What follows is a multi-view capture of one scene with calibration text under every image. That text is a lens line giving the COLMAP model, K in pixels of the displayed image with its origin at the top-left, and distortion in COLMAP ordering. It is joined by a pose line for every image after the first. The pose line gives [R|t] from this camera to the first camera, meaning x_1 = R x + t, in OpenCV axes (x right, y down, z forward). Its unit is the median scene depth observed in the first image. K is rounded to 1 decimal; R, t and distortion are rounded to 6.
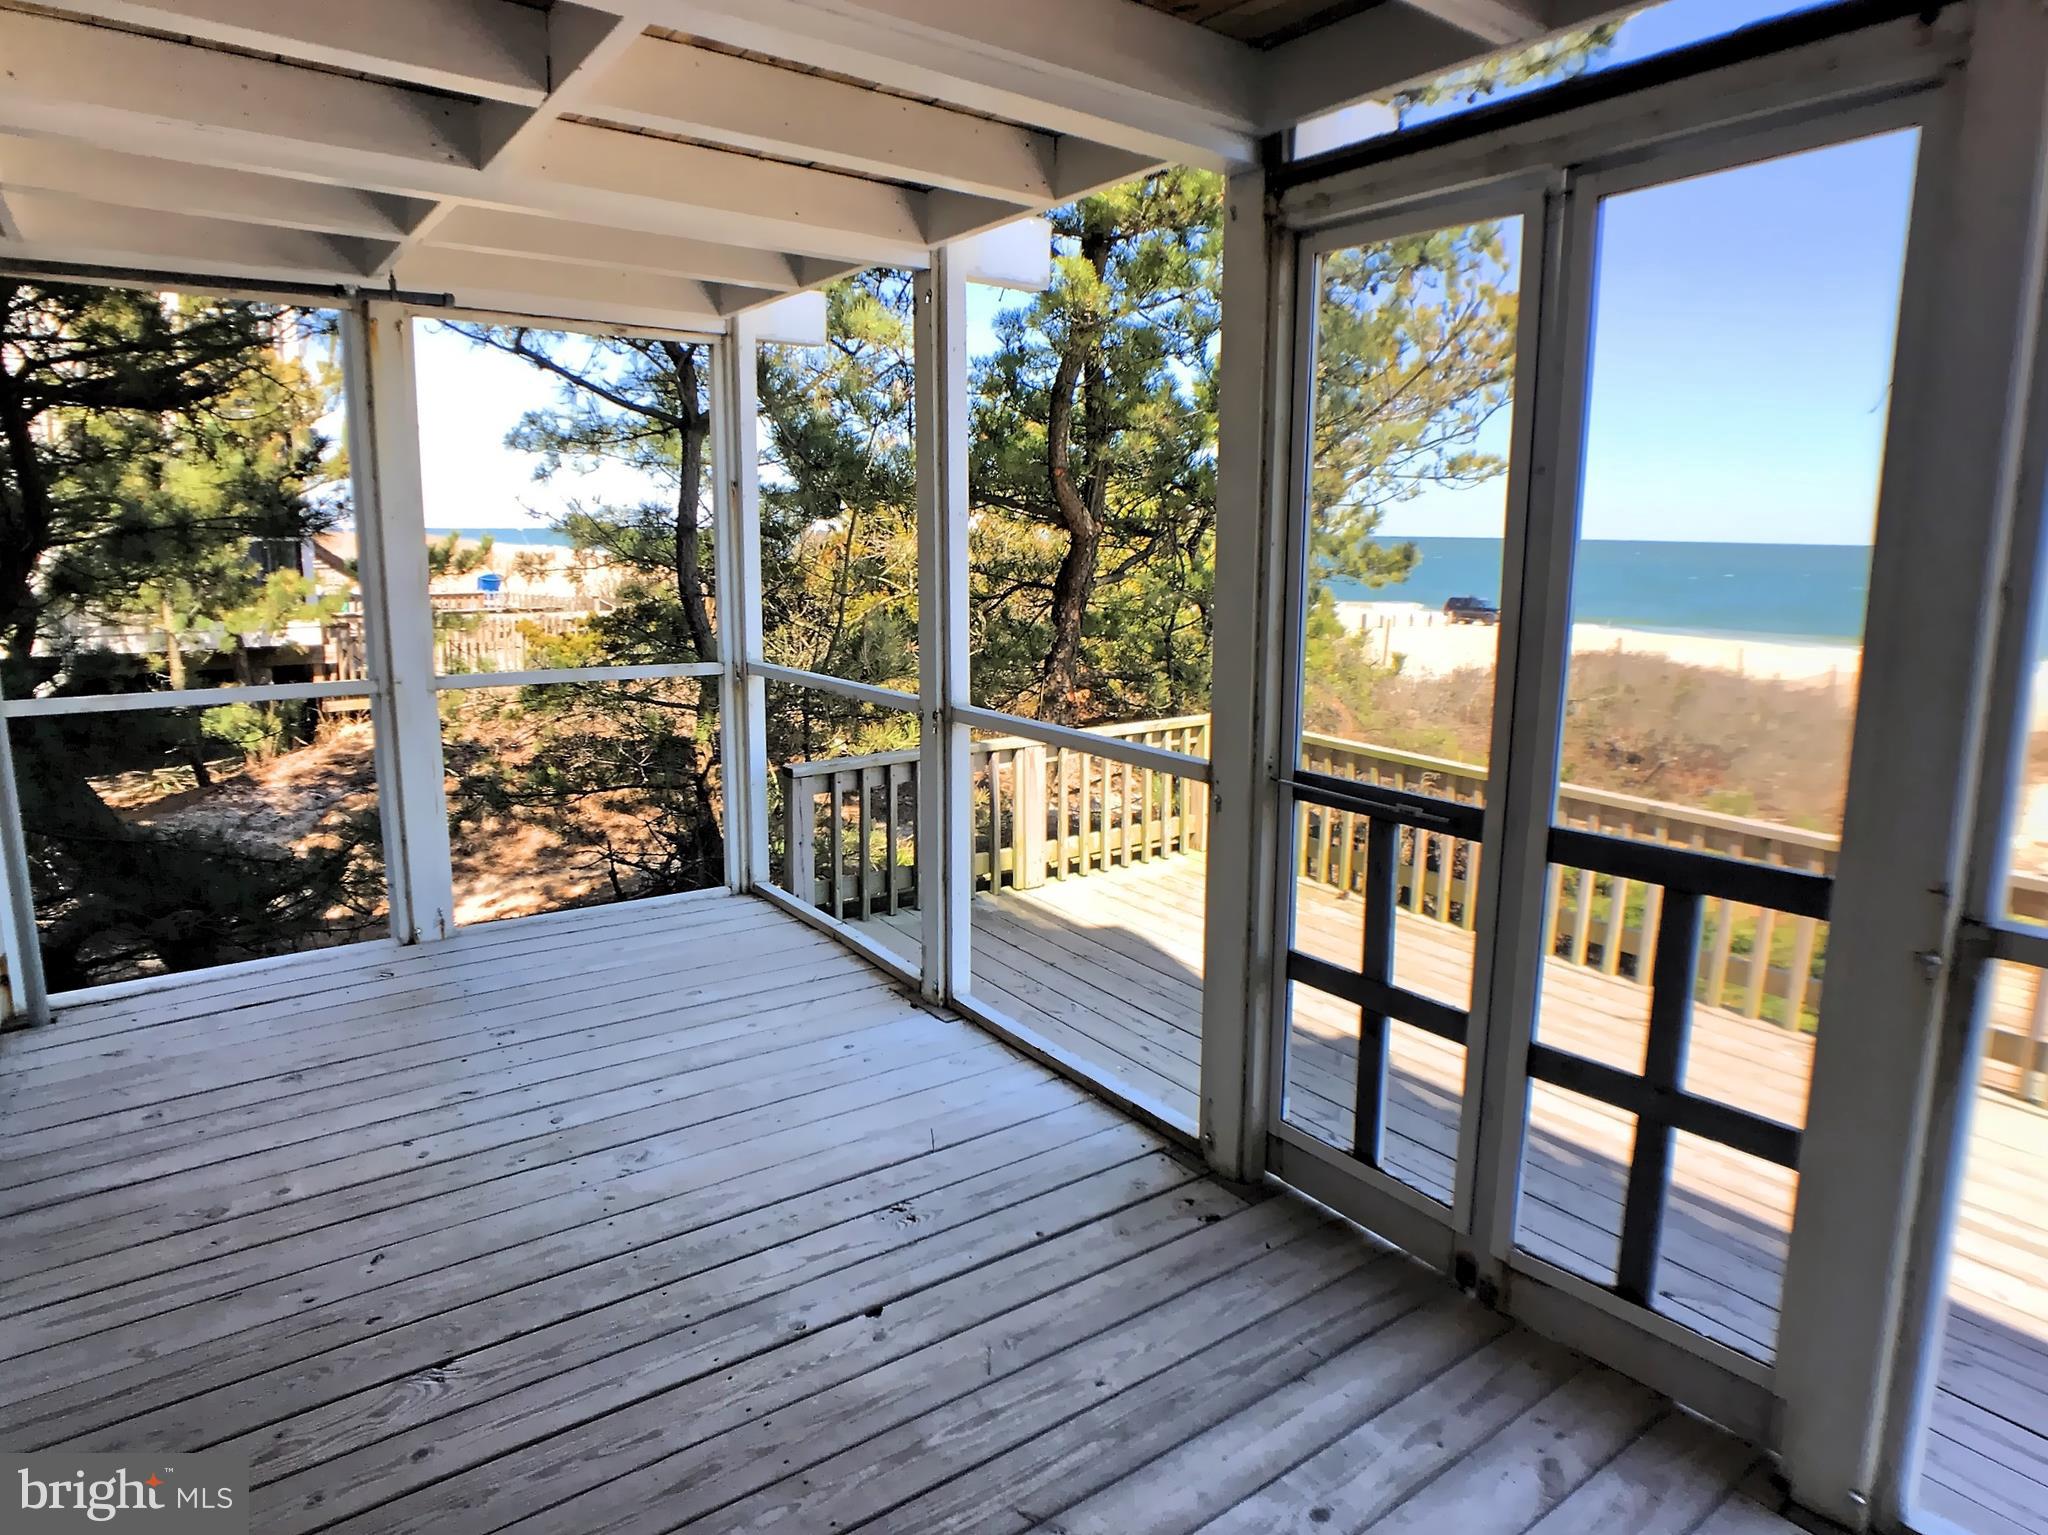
lens RADIAL K [[1250.7, 0, 1030.3], [0, 1250.7, 754.7], [0, 0, 1]] dist [-0.004359, -0.002816]
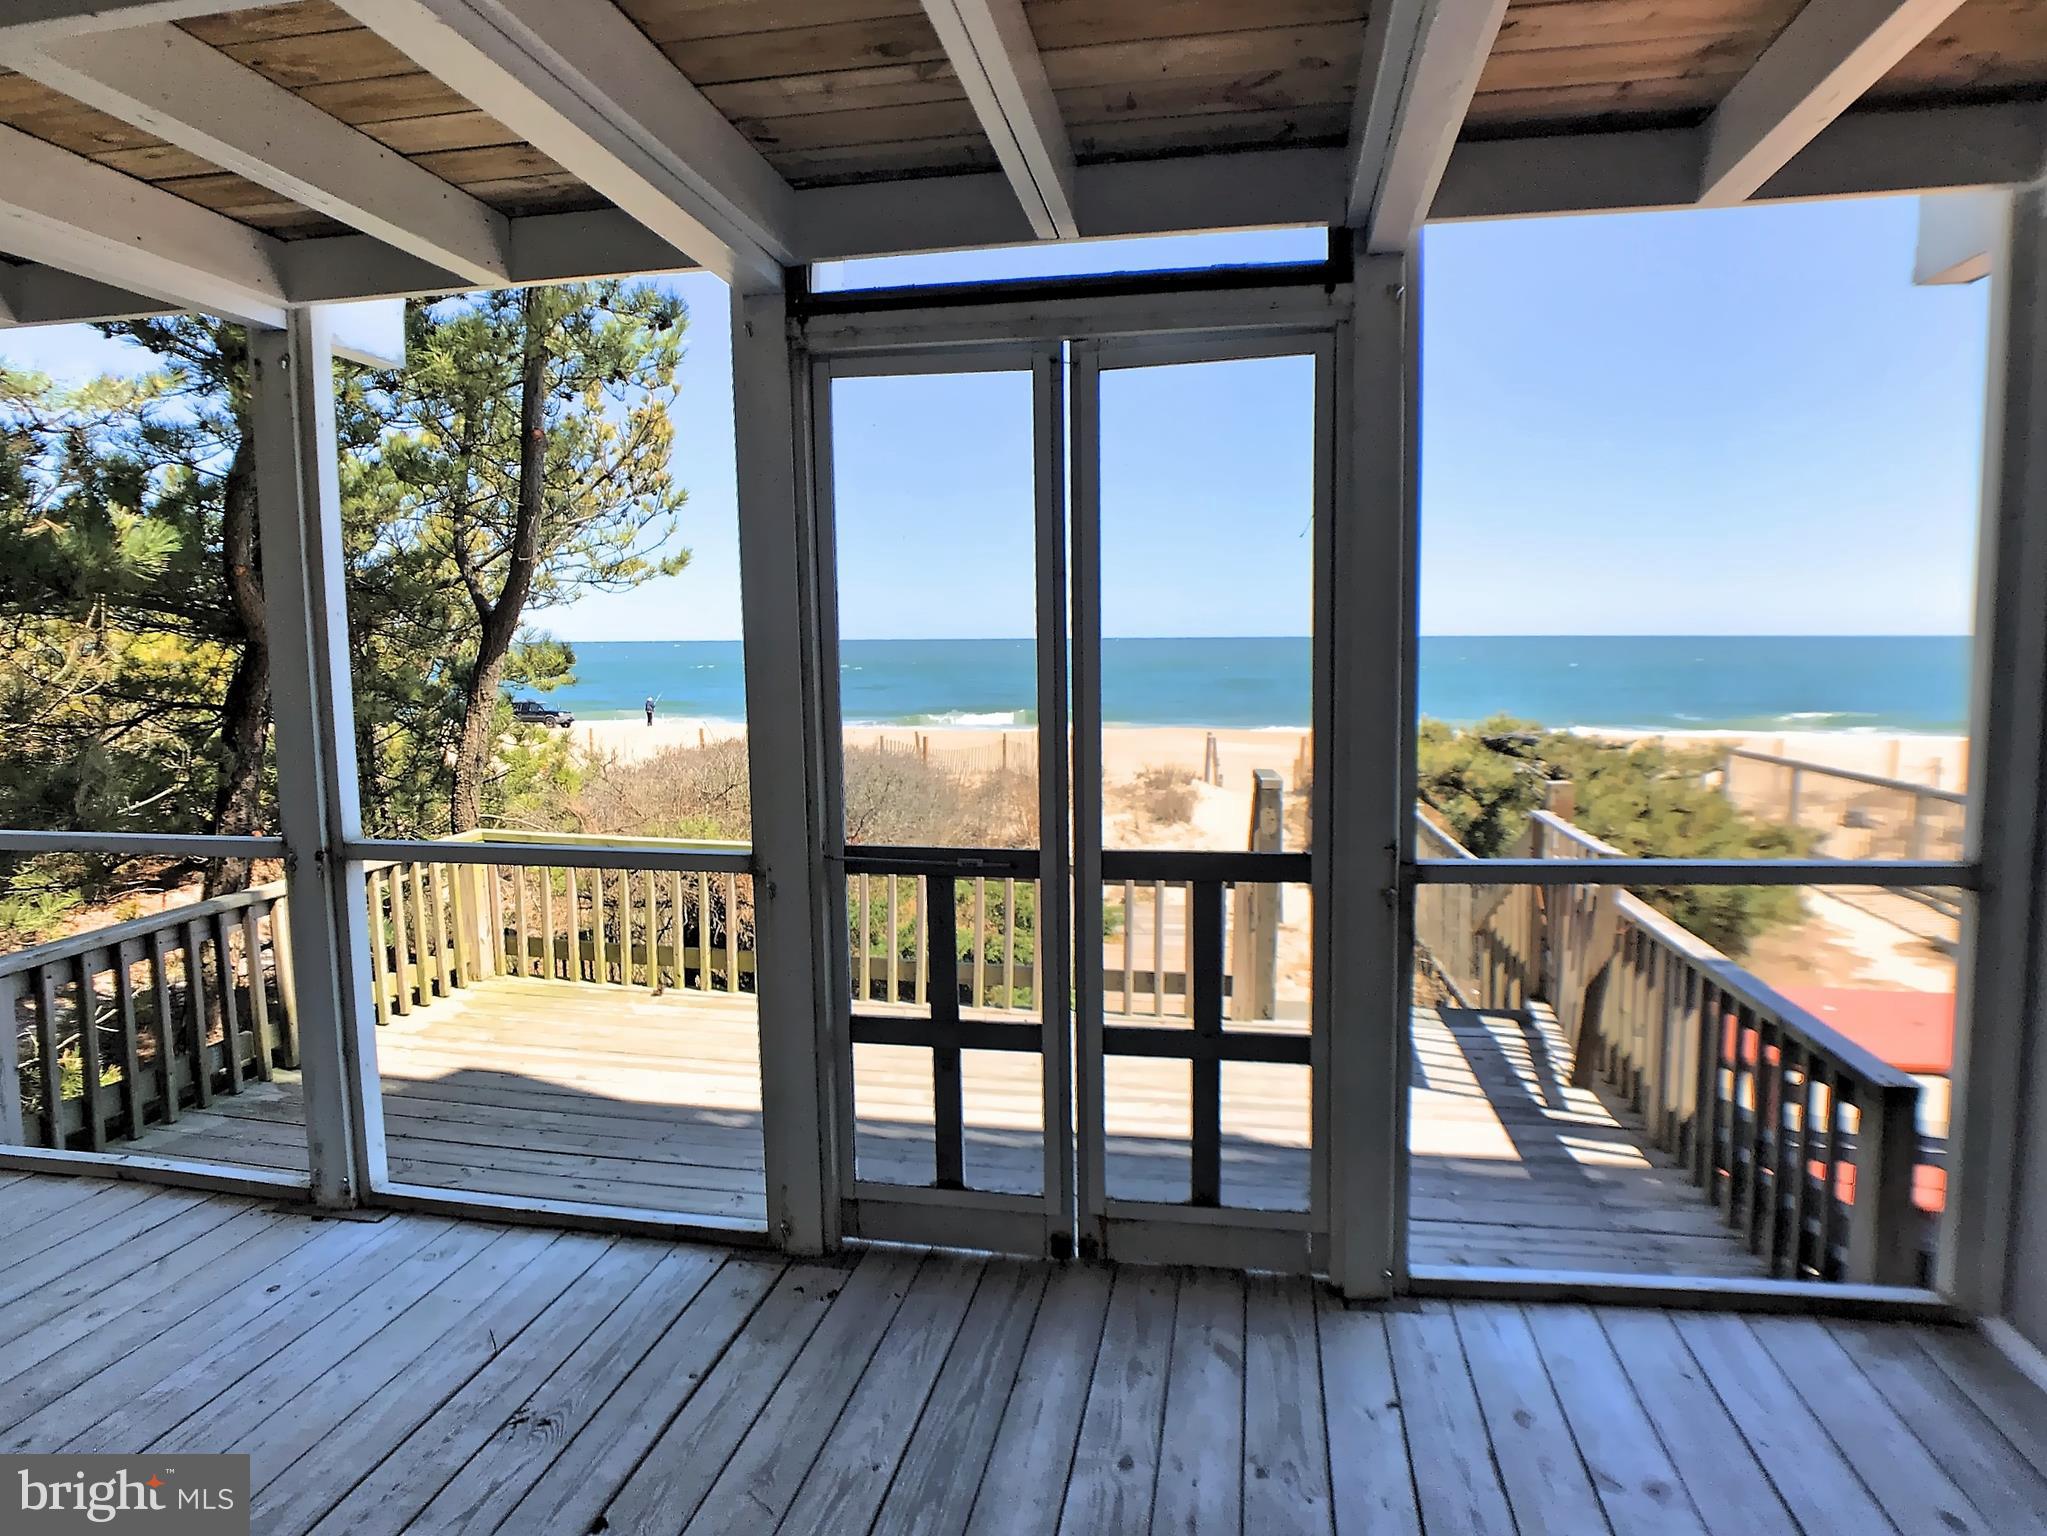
lens RADIAL K [[1251.2, 0, 1023.5], [0, 1251.2, 768.0], [0, 0, 1]] dist [0.000847, -0.000650]
pose [[0.731400, -0.088175, 0.676224, -0.379016], [0.136850, 0.990412, -0.018873, -0.012780], [-0.668076, 0.106345, 0.736454, 0.095812]]
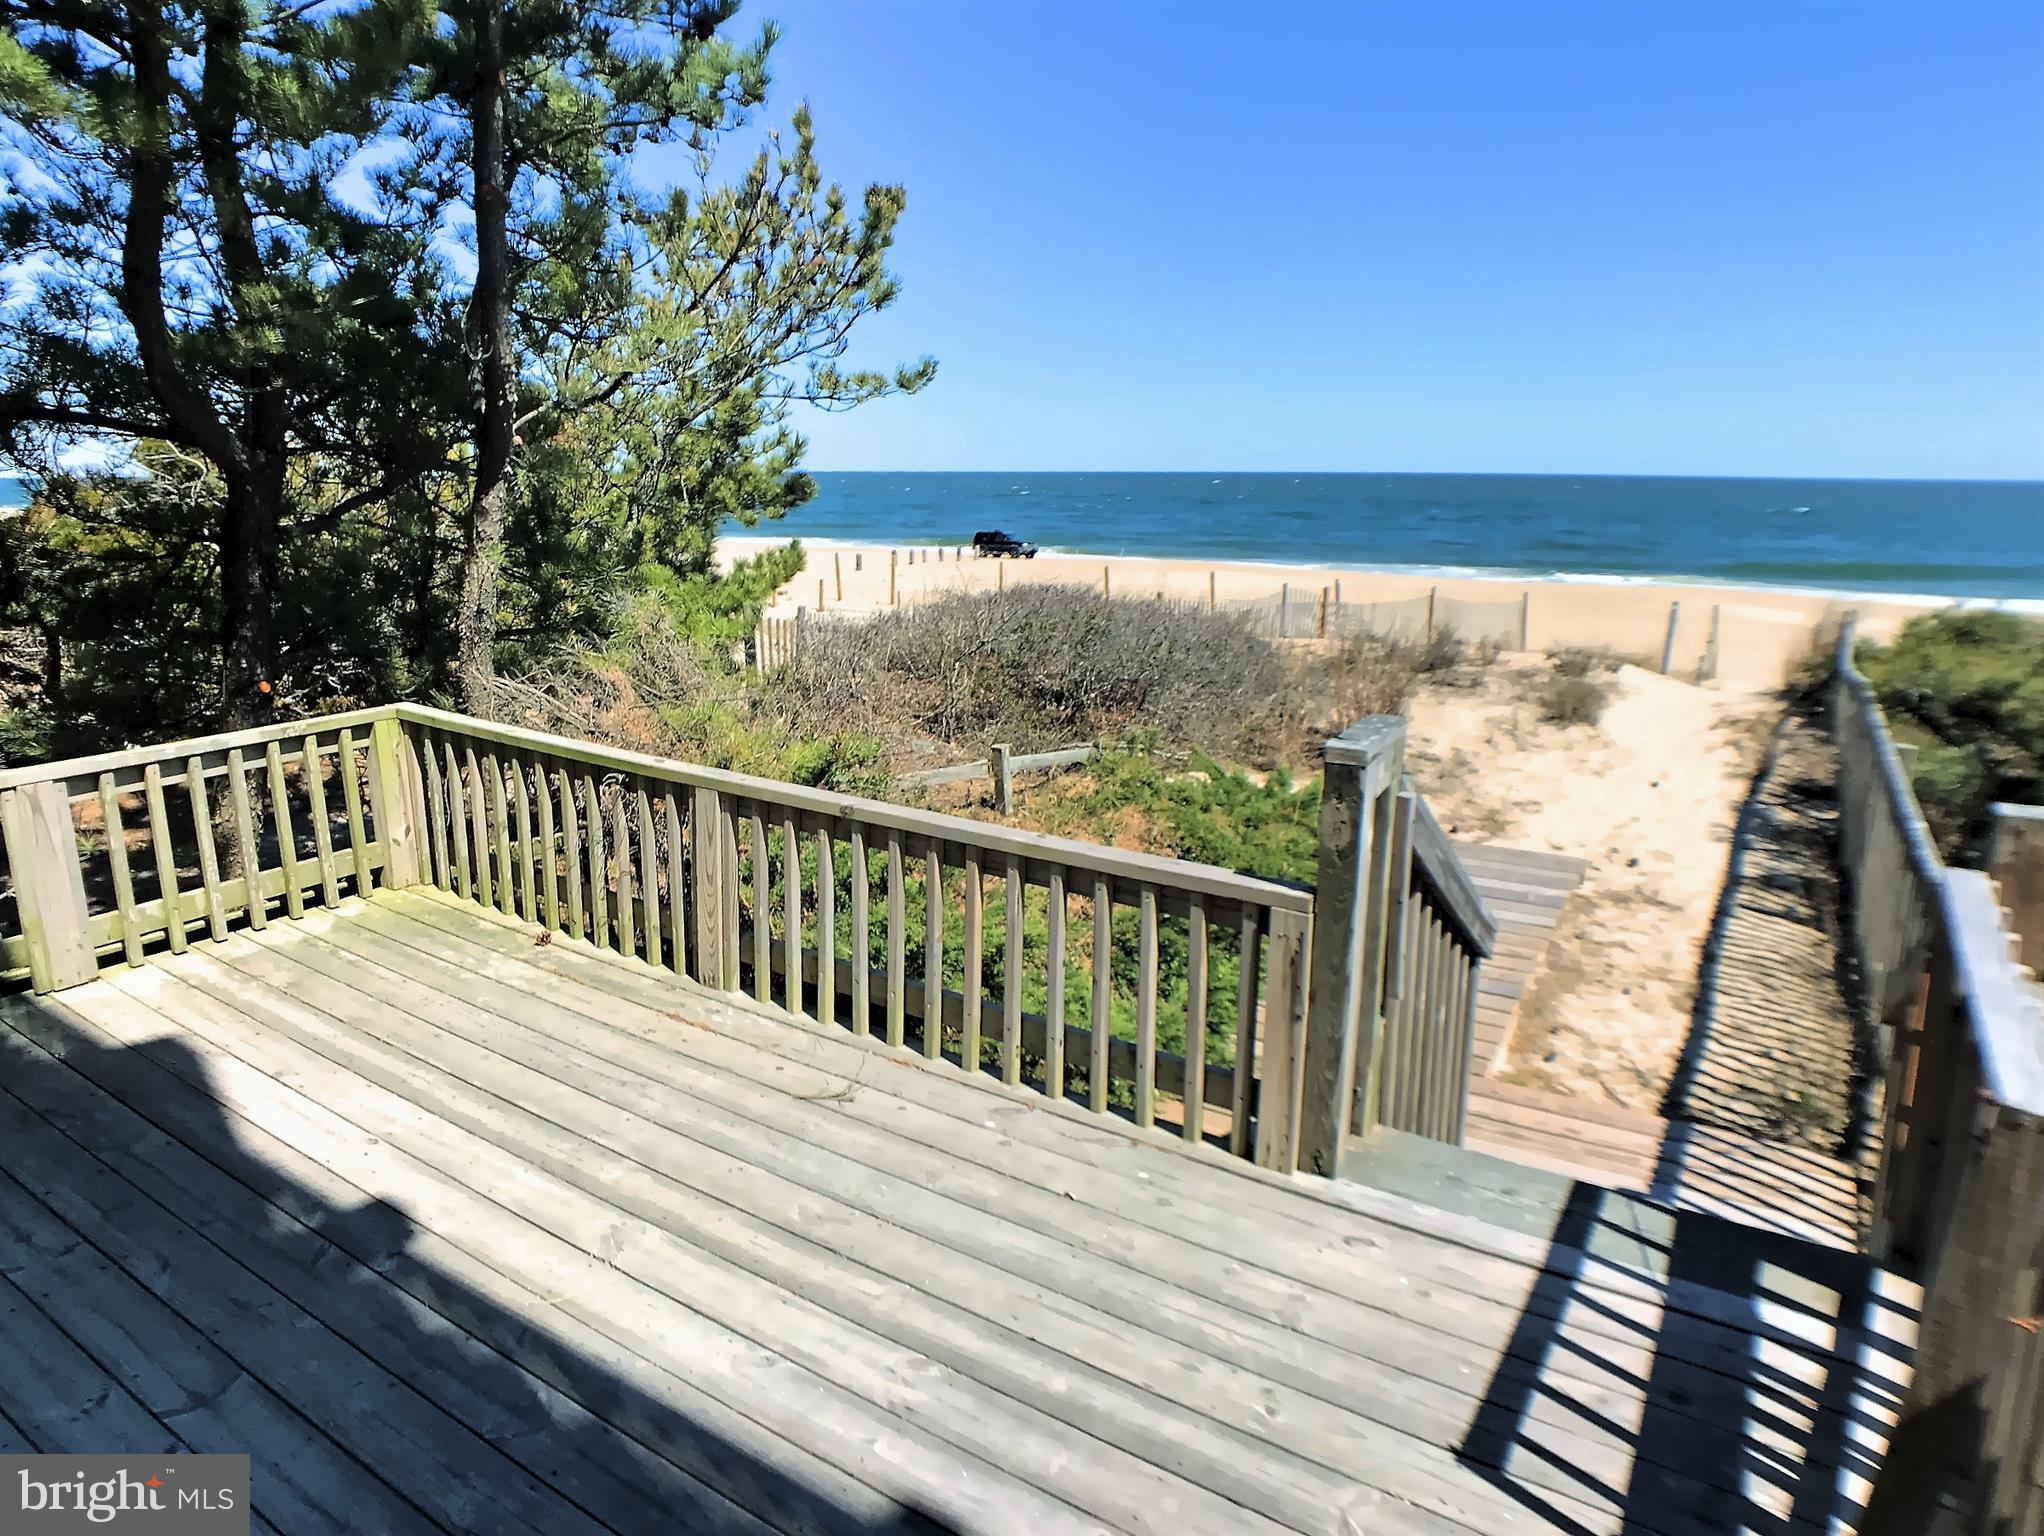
lens RADIAL K [[1249.4, 0, 1022.0], [0, 1249.4, 768.0], [0, 0, 1]] dist [0.000847, -0.000650]
pose [[0.936818, -0.085010, 0.339331, 0.508516], [0.065071, 0.995441, 0.069736, -0.049071], [-0.343712, -0.043250, 0.938079, 0.376303]]
